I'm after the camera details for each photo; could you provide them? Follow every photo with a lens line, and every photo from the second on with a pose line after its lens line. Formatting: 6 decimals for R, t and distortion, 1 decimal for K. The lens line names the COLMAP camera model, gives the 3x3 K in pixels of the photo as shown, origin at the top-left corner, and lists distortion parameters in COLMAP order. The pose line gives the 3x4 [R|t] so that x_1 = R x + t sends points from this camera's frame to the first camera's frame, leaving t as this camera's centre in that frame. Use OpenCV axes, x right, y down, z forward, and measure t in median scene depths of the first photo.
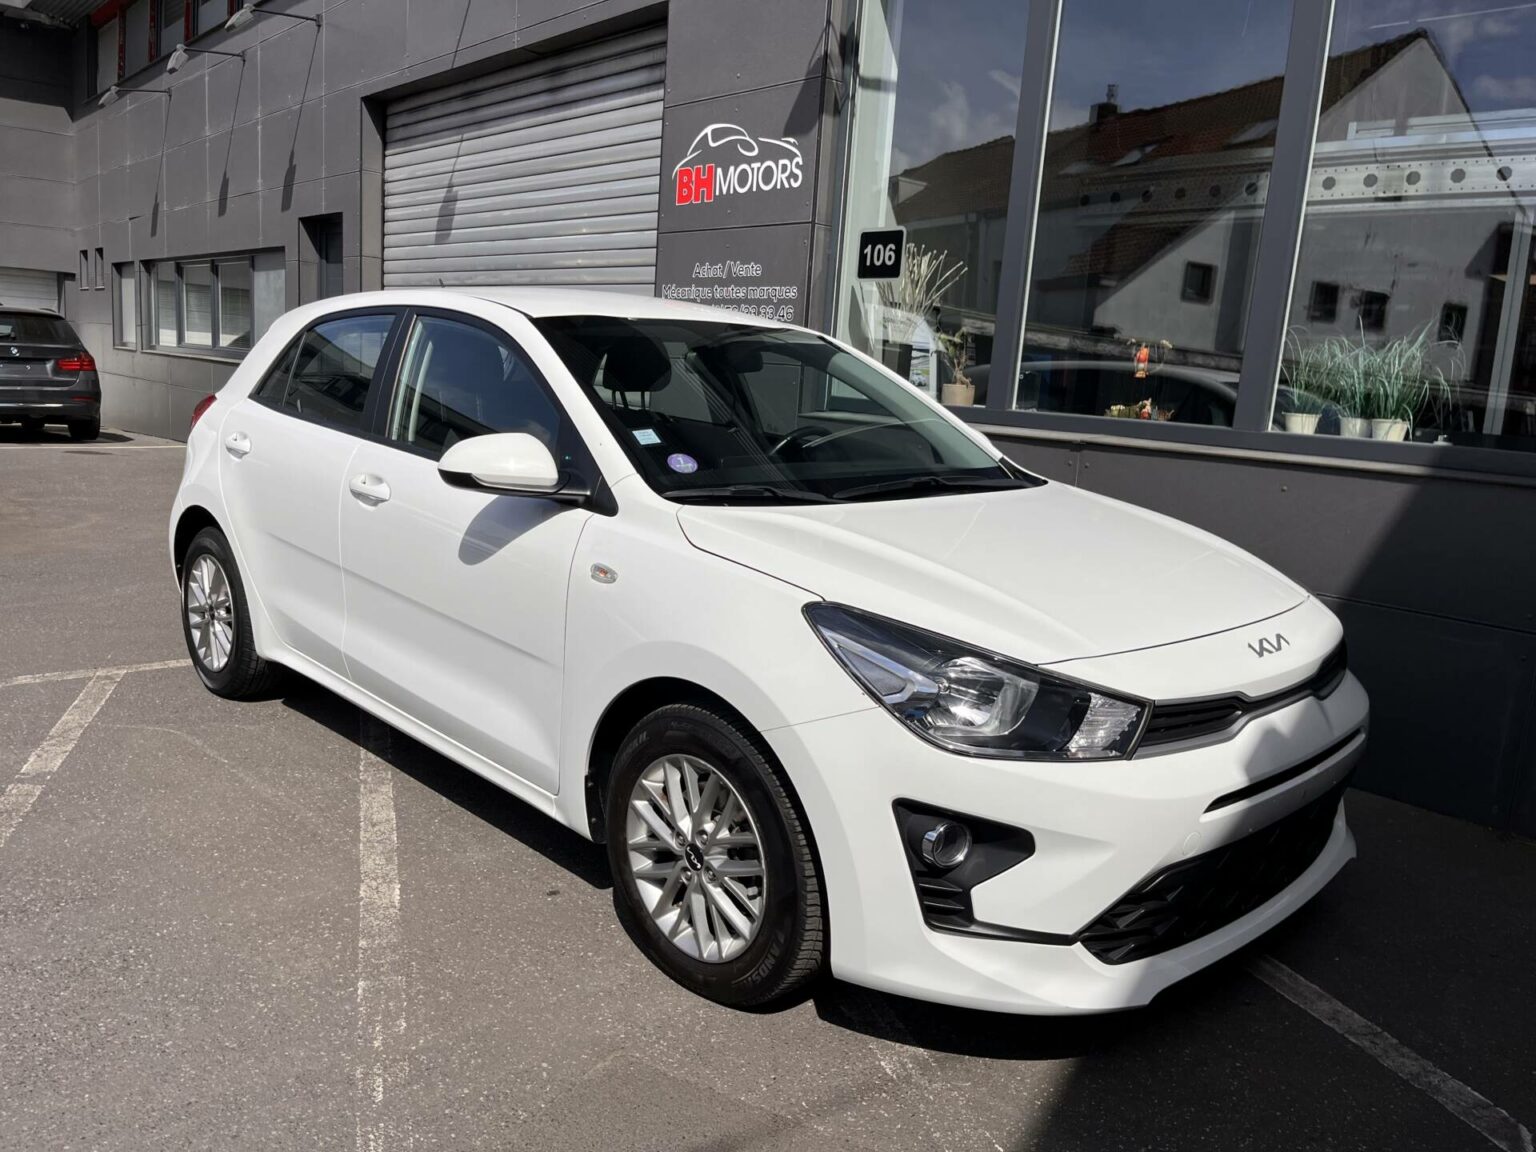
lens RADIAL K [[1173.3, 0, 768.0], [0, 1173.3, 576.0], [0, 0, 1]] dist [0.001411, 0.003304]
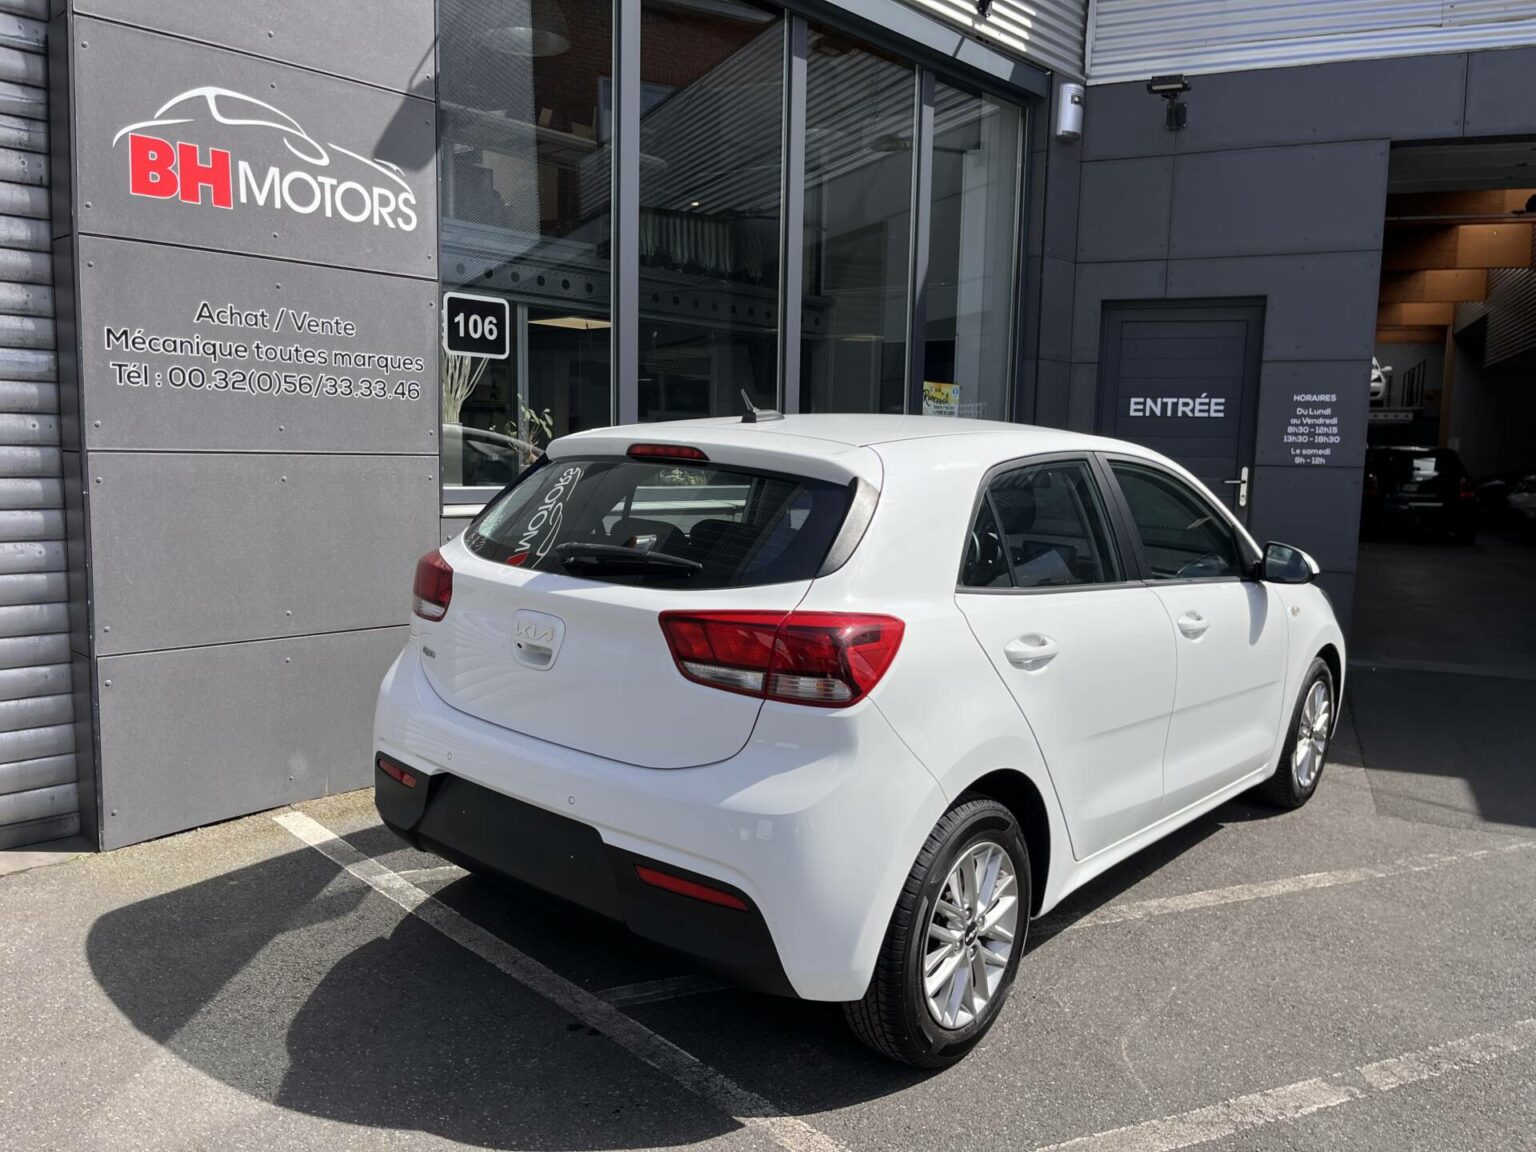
lens RADIAL K [[1151.0, 0, 757.6], [0, 1151.0, 578.2], [0, 0, 1]] dist [0.044283, -0.065523]
pose [[-0.073052, -0.187129, 0.979615, -0.785835], [0.134424, 0.971429, 0.195590, -0.223993], [-0.988227, 0.145972, -0.045810, 0.831734]]
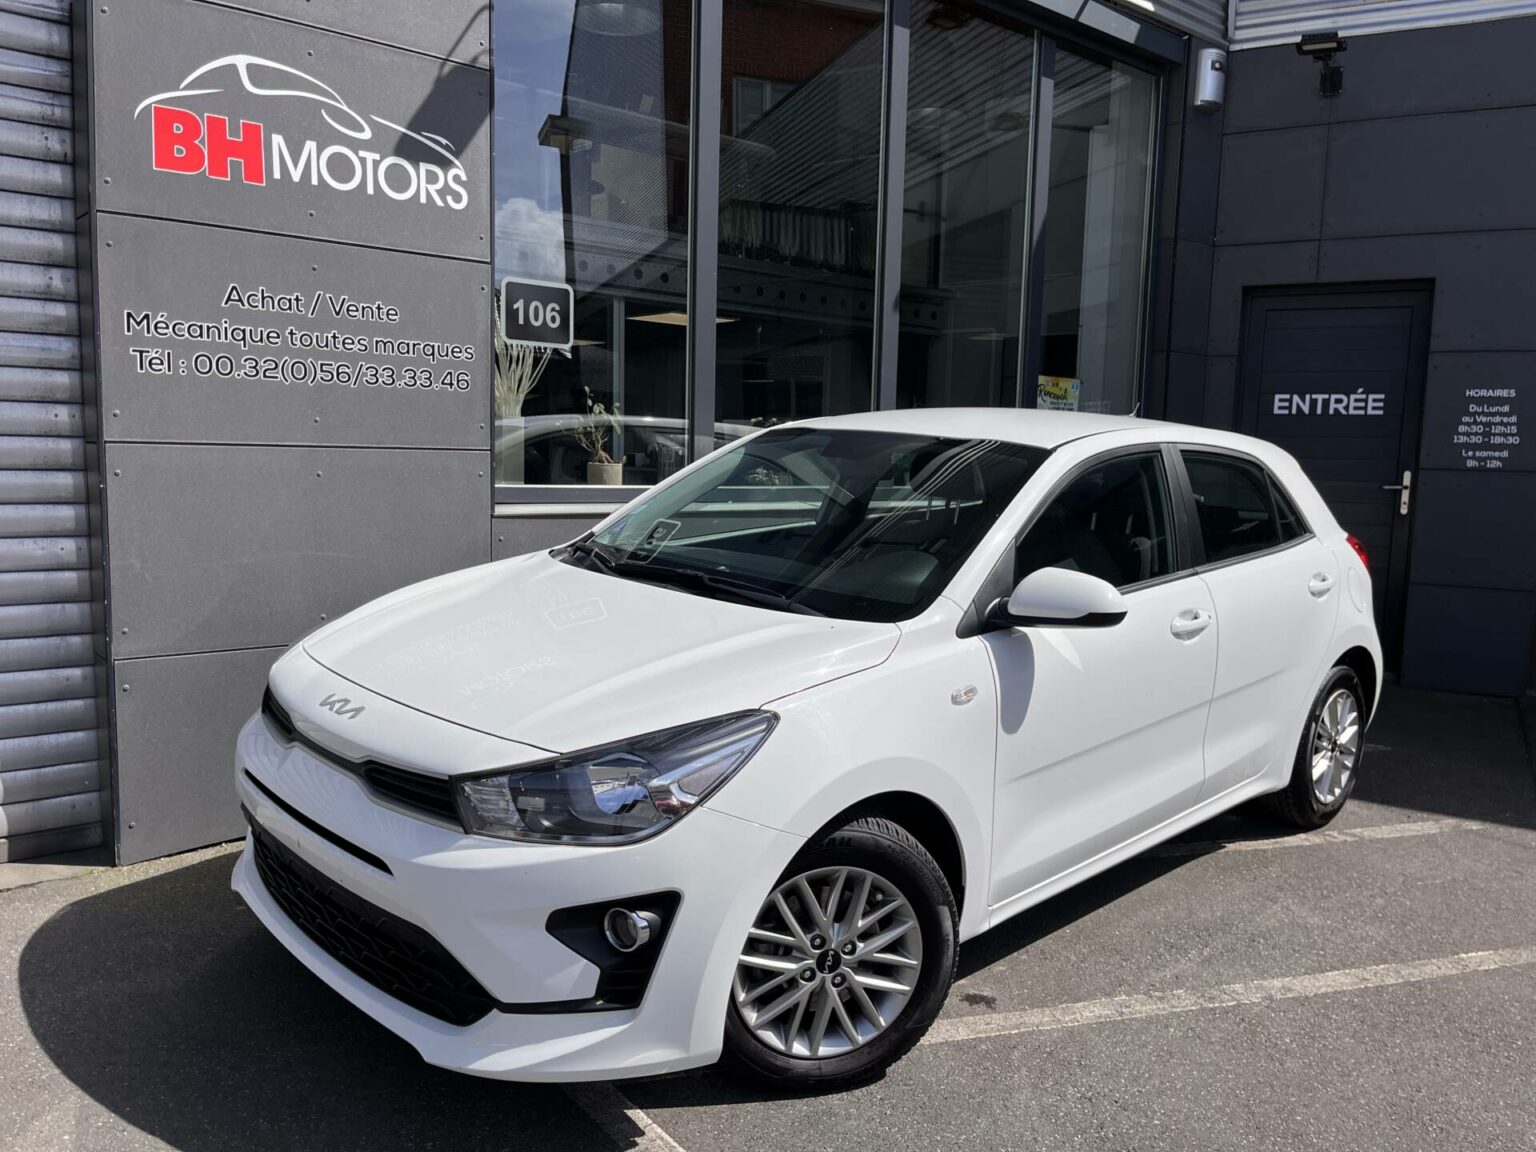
lens RADIAL K [[1148.7, 0, 768.0], [0, 1148.7, 576.0], [0, 0, 1]] dist [0.059841, -0.086712]
pose [[0.037632, -0.181760, 0.982623, -0.711821], [0.138447, 0.974784, 0.175008, -0.206586], [-0.989655, 0.129455, 0.061847, 0.787366]]
